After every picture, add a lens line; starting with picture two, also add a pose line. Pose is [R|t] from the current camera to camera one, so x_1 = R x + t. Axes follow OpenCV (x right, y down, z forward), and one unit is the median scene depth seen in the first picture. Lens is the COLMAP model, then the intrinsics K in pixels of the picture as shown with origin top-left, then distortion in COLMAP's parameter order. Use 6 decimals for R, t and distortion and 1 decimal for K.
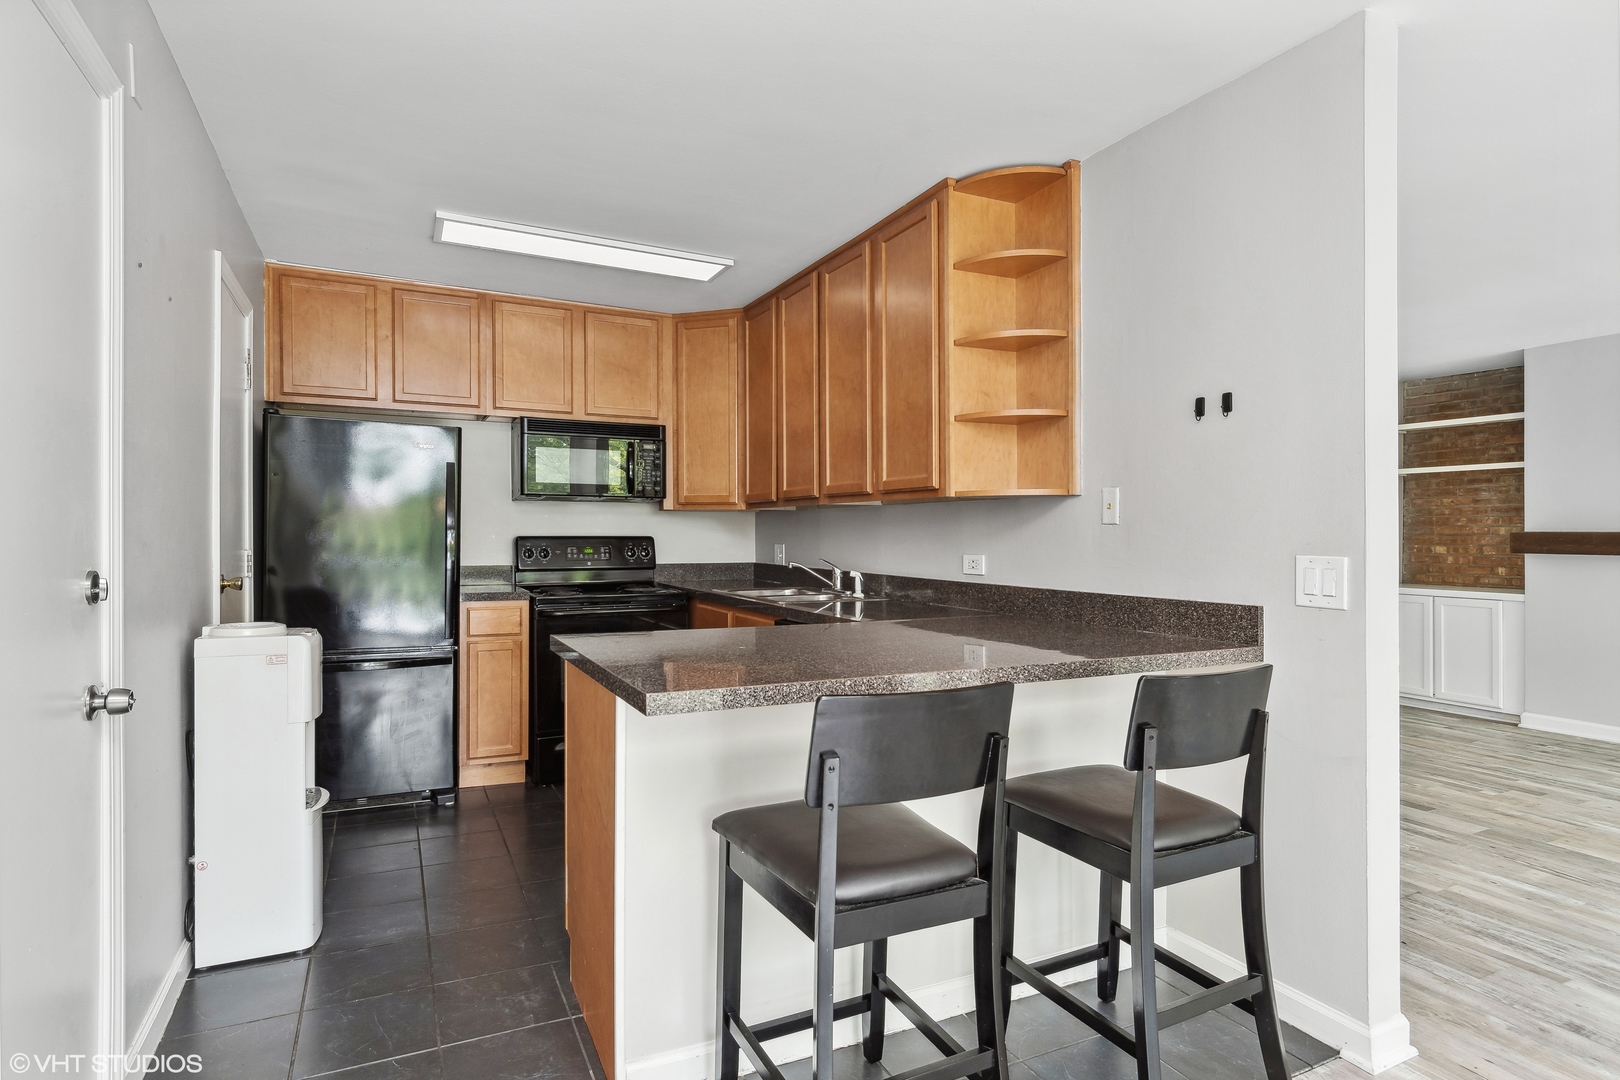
lens RADIAL K [[859.3, 0, 834.6], [0, 859.3, 538.4], [0, 0, 1]] dist [0.021354, -0.000094]
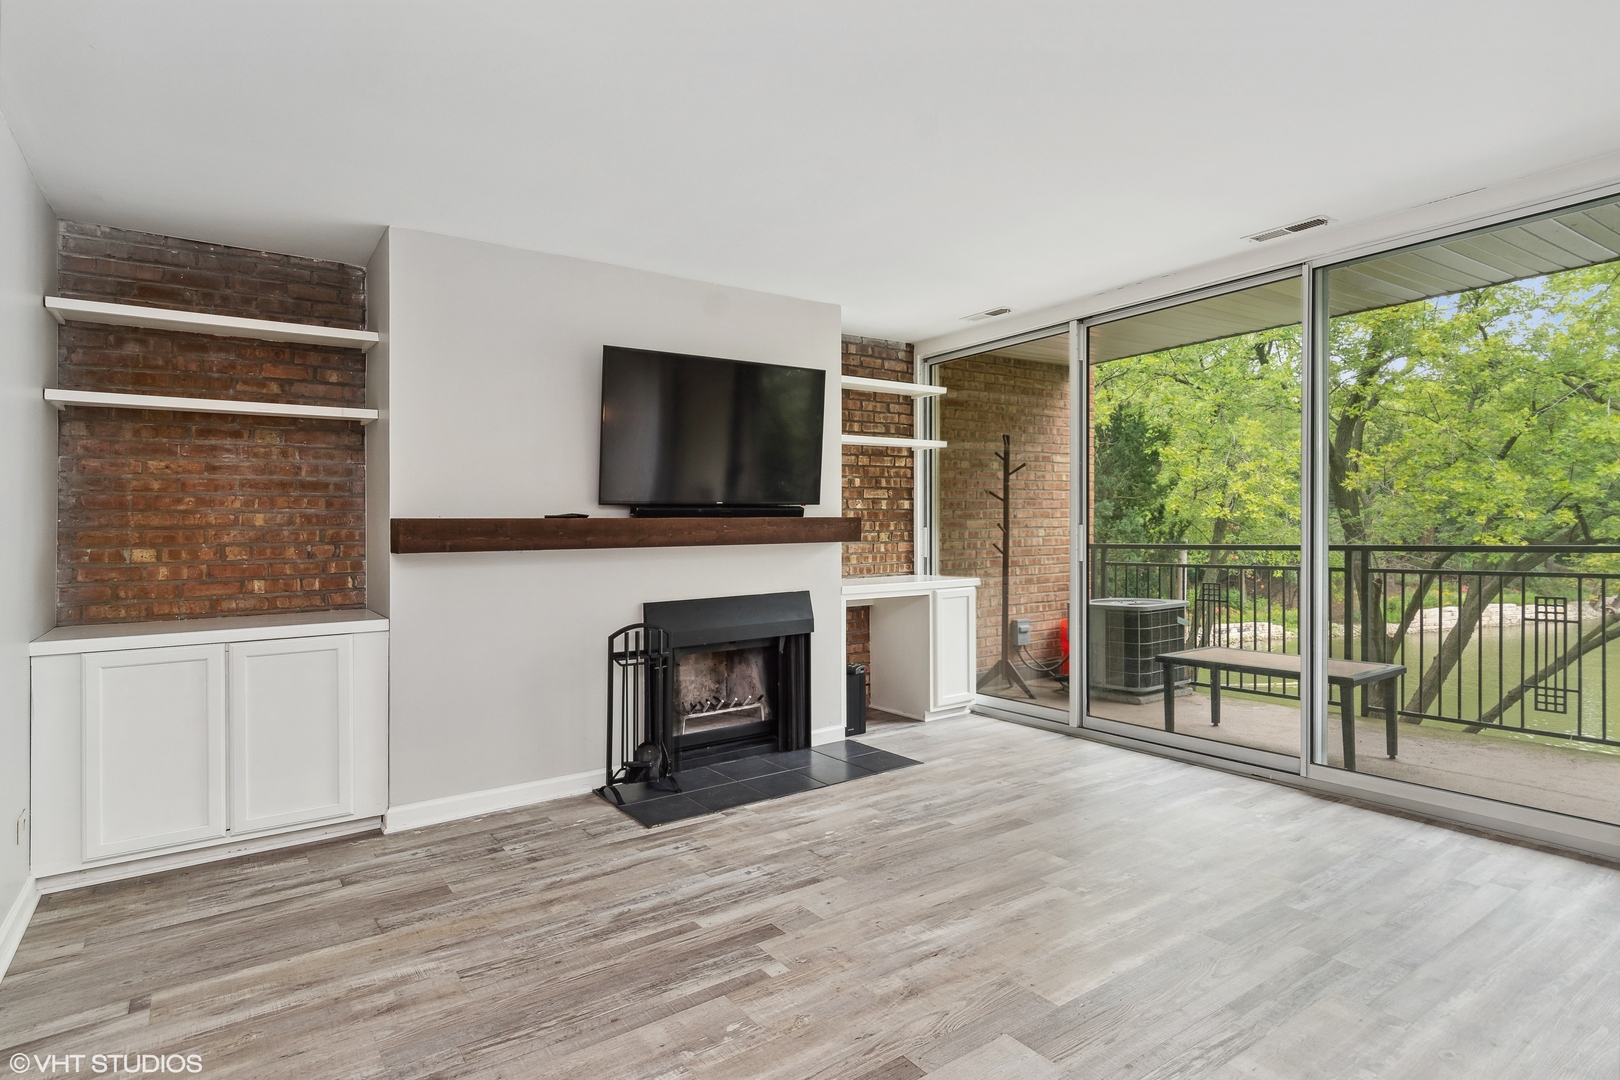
lens RADIAL K [[862.9, 0, 807.3], [0, 862.9, 526.5], [0, 0, 1]] dist [0.001395, 0.000338]
pose [[-0.117753, -0.000661, 0.993043, 0.117279], [0.019721, 0.999801, 0.003004, 0.001617], [-0.992847, 0.019938, -0.117717, 0.638775]]
